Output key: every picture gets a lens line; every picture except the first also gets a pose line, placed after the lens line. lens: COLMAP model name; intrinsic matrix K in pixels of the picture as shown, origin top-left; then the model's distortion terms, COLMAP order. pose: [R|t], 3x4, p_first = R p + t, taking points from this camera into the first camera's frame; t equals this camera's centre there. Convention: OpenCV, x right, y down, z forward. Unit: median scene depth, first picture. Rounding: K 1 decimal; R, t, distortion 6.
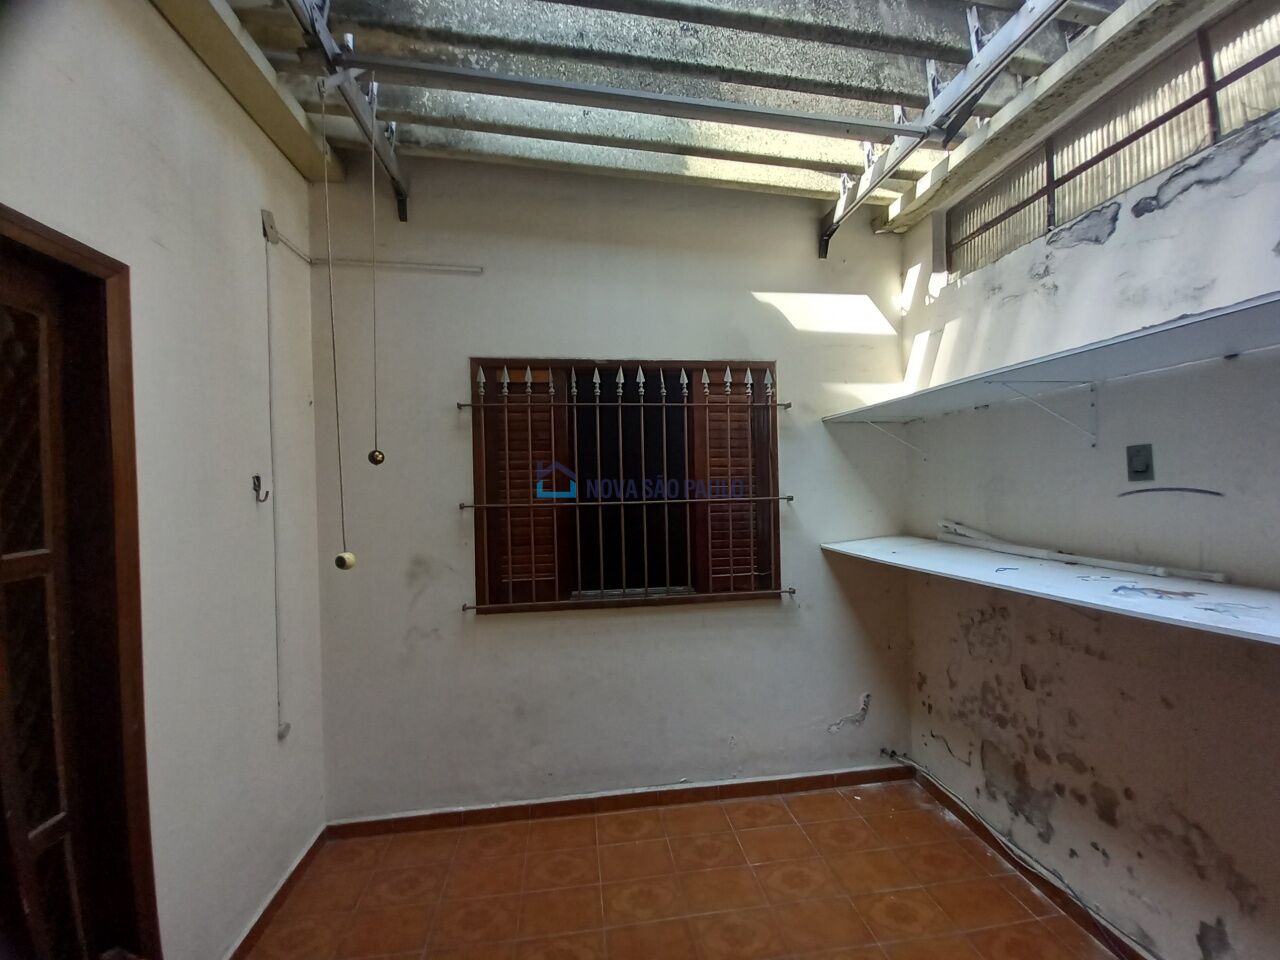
lens RADIAL K [[493.2, 0, 640.0], [0, 493.2, 480.0], [0, 0, 1]] dist [0.025086, -0.016571]
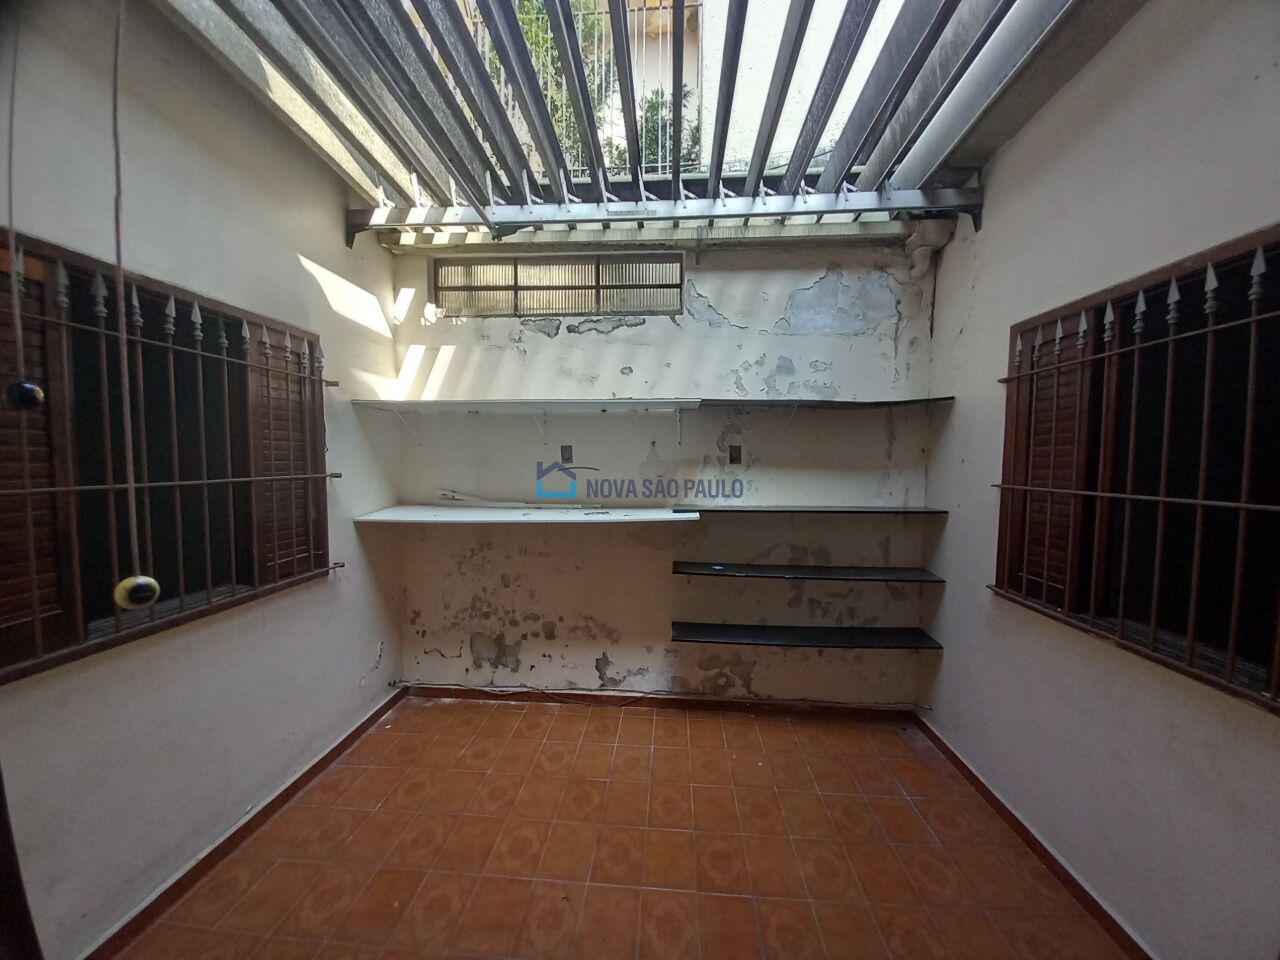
lens RADIAL K [[473.5, 0, 640.0], [0, 473.5, 480.0], [0, 0, 1]] dist [-0.000042, -0.000125]
pose [[0.224879, -0.020216, 0.974177, -0.556730], [-0.018066, 0.999526, 0.024913, 0.010547], [-0.974219, -0.023202, 0.224407, 0.184456]]
